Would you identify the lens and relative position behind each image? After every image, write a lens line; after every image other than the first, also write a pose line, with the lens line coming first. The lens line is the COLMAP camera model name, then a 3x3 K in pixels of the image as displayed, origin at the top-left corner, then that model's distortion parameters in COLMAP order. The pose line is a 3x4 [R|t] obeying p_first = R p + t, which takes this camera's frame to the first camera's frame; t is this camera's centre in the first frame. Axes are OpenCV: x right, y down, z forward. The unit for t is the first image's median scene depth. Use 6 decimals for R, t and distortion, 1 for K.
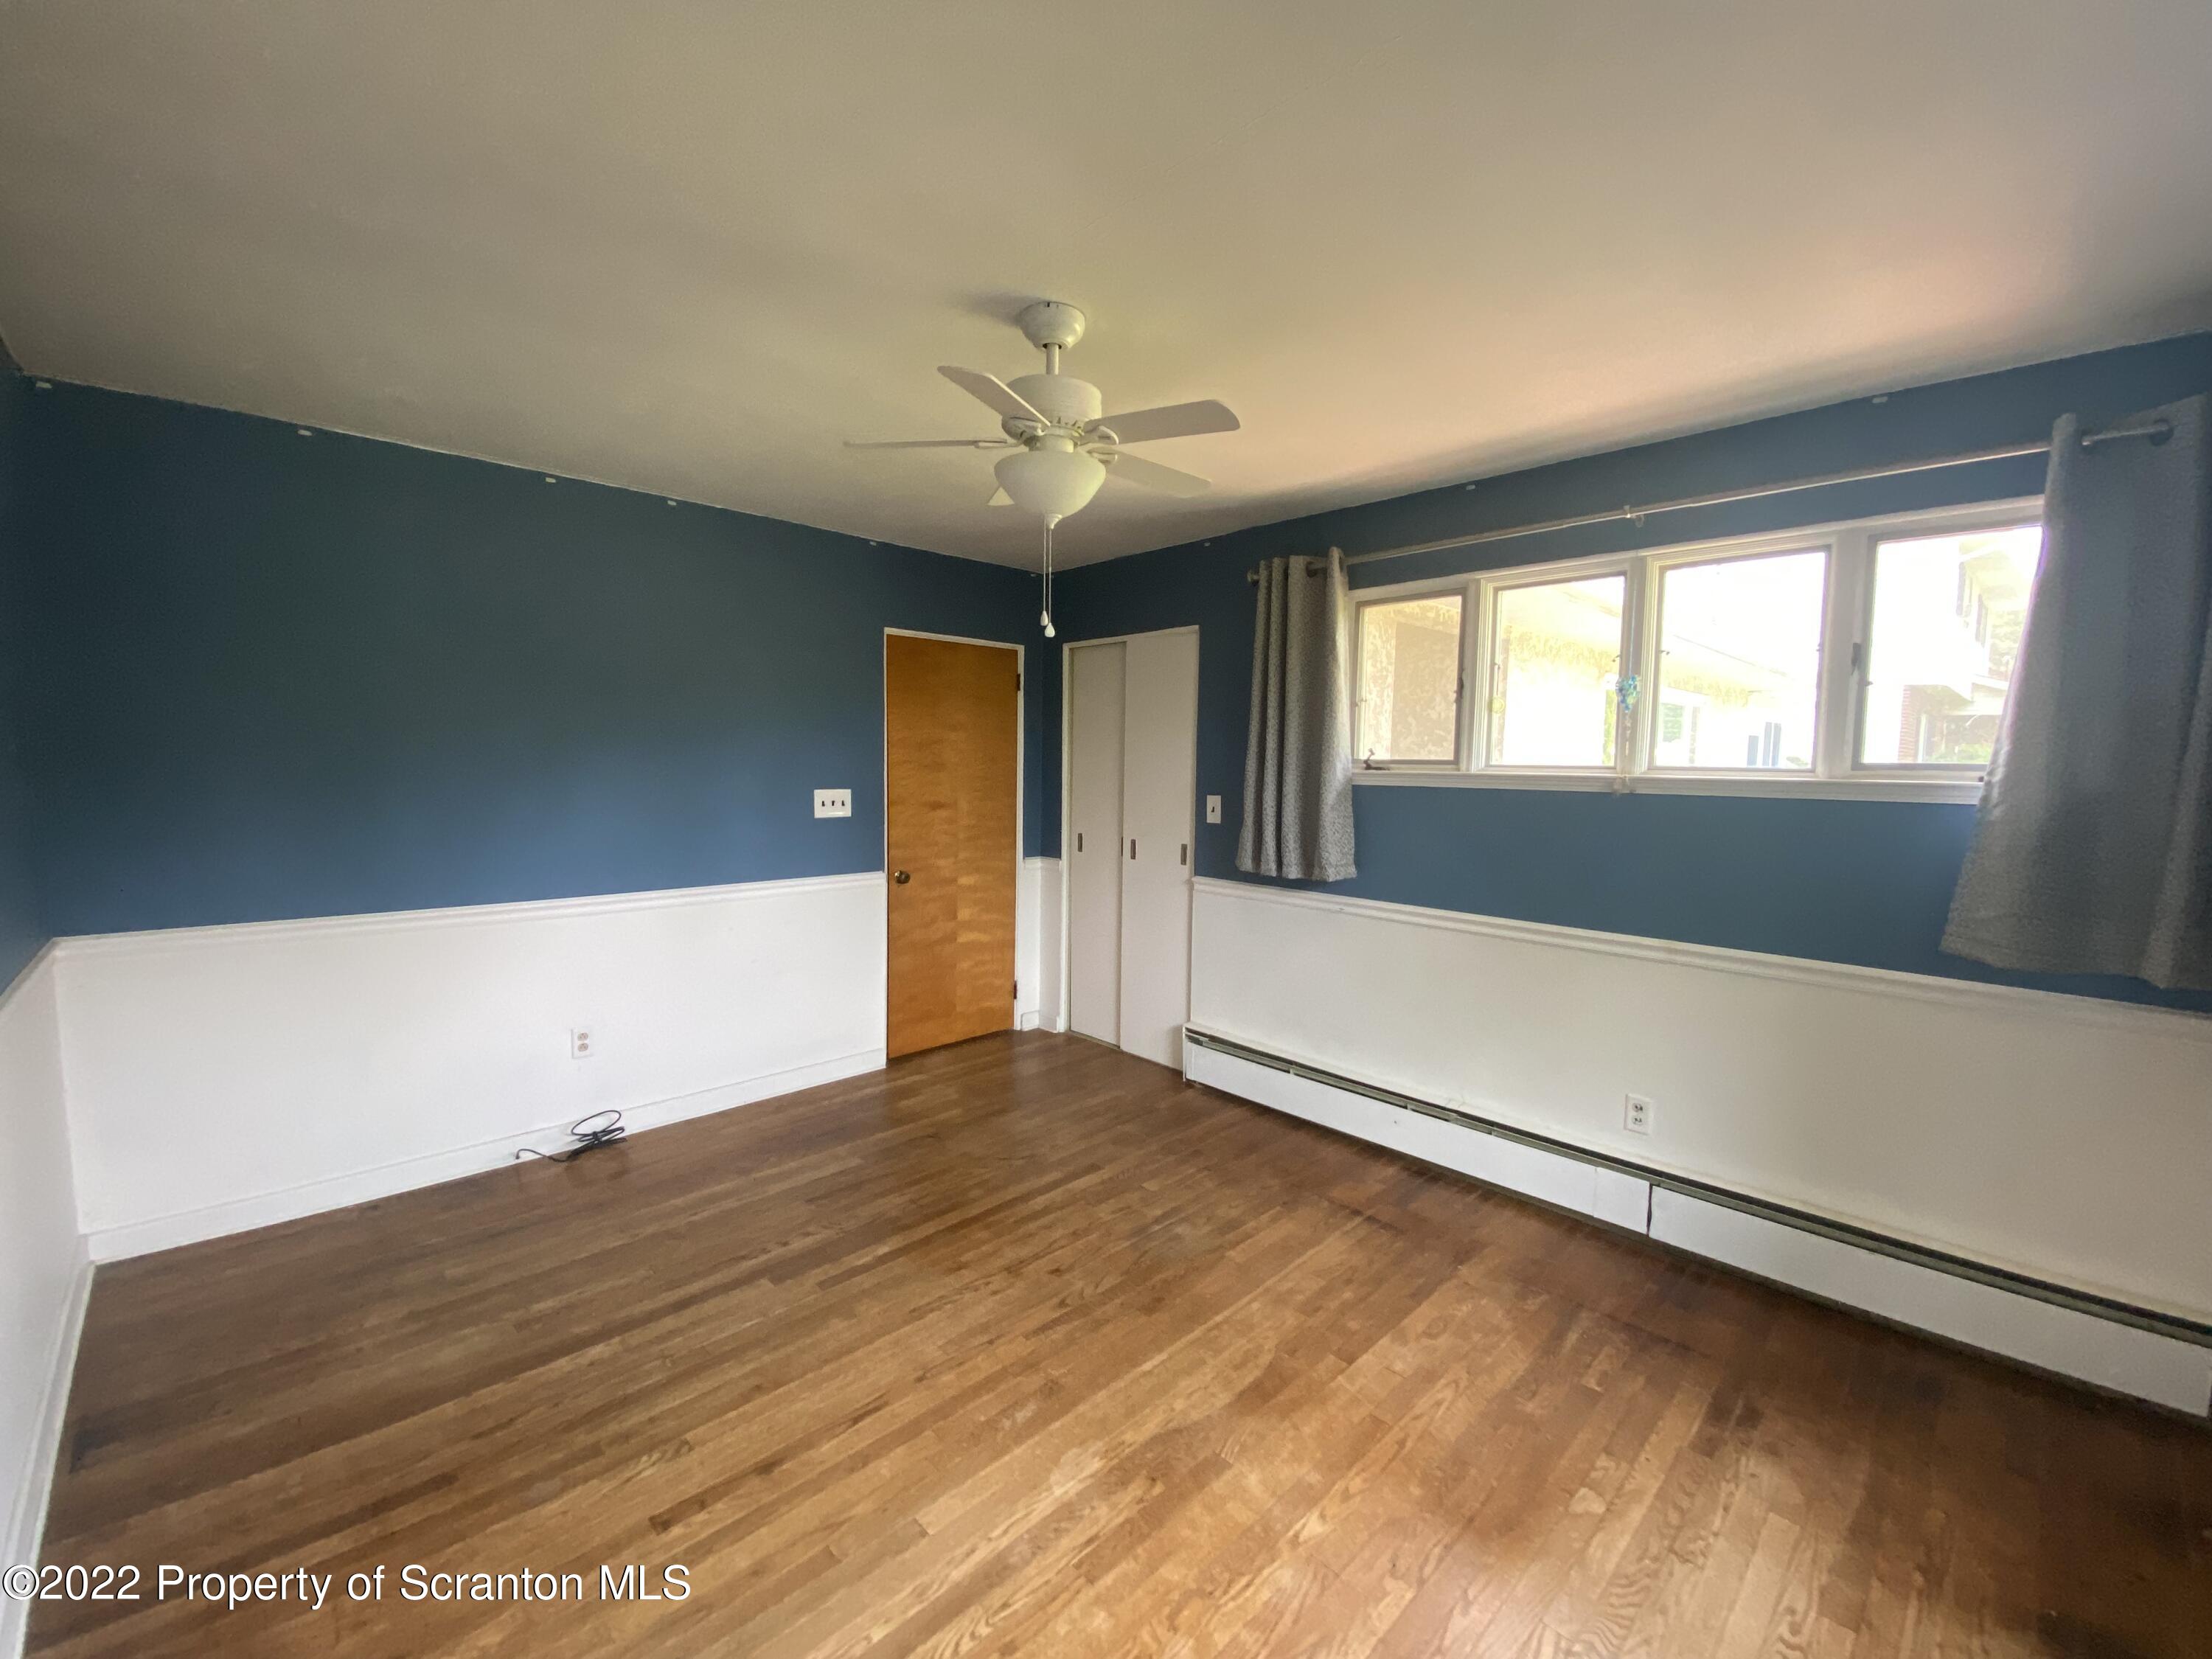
lens RADIAL K [[899.8, 0, 1108.5], [0, 899.8, 834.5], [0, 0, 1]] dist [0.043625, -0.026434]
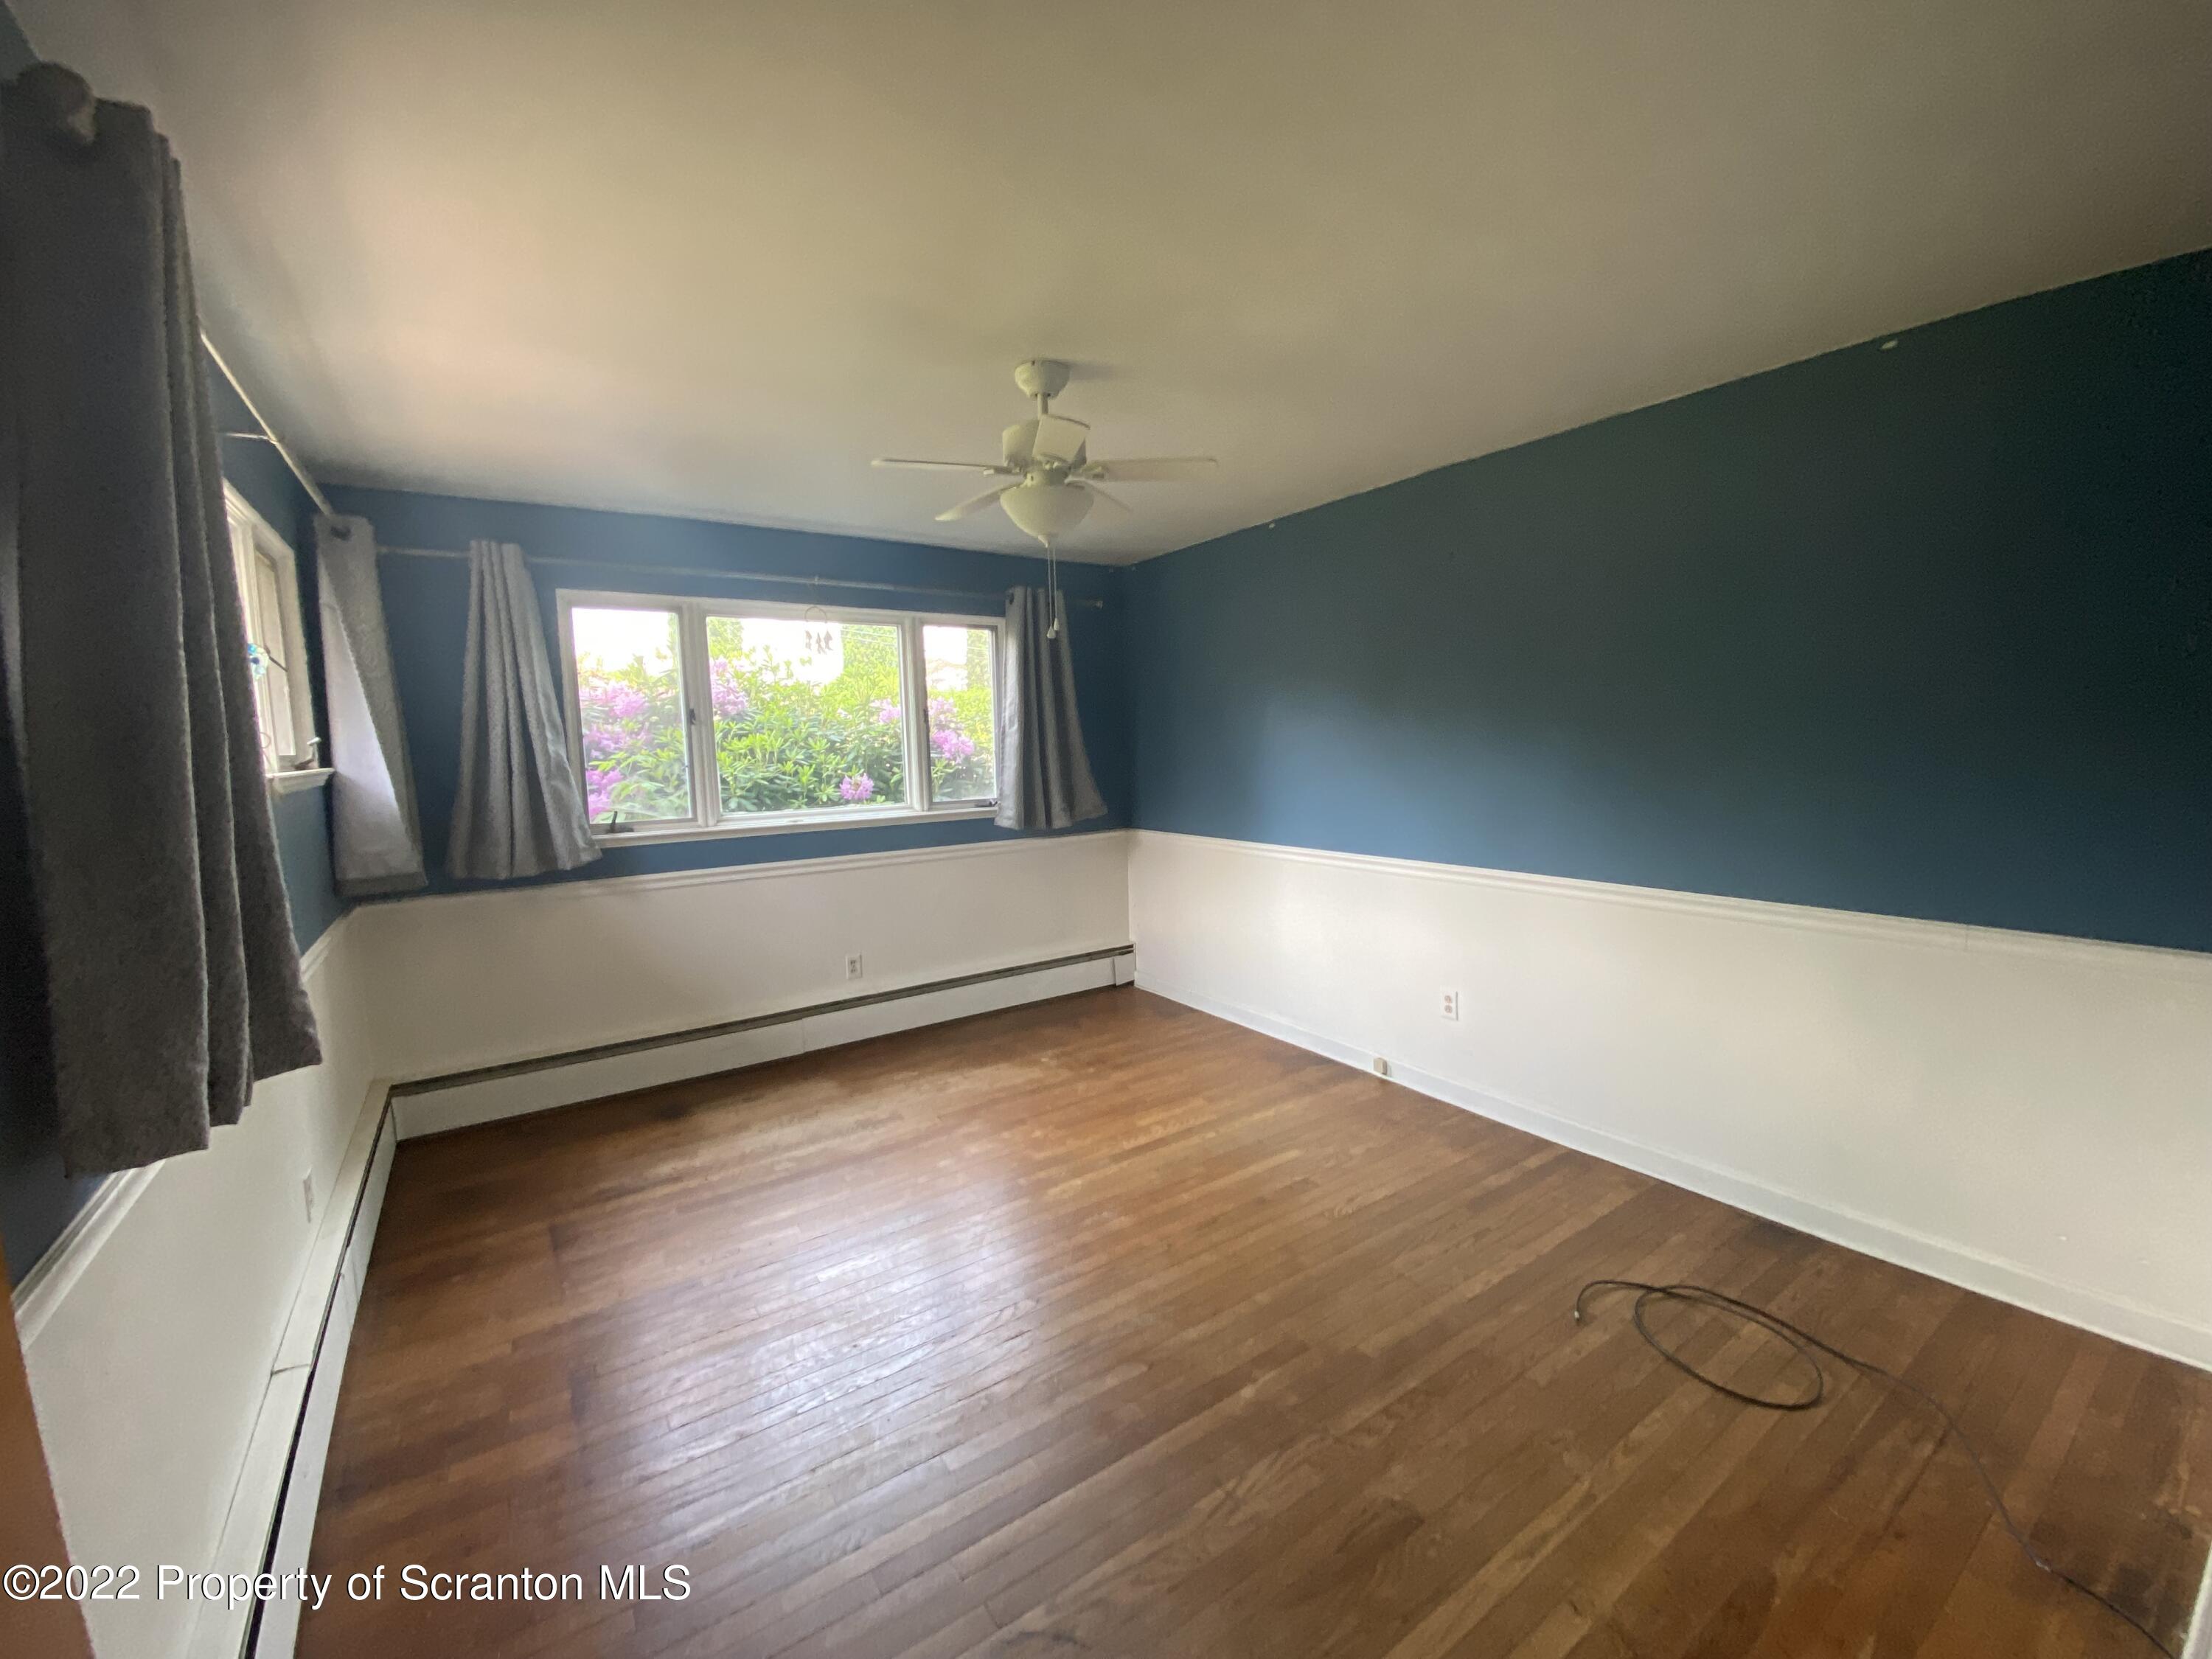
lens RADIAL K [[899.8, 0, 1108.5], [0, 899.8, 834.5], [0, 0, 1]] dist [0.043625, -0.026434]
pose [[-0.984911, -0.003173, 0.173033, -0.378266], [0.030680, 0.980795, 0.192613, -0.206093], [-0.170321, 0.195016, -0.965898, 2.372164]]
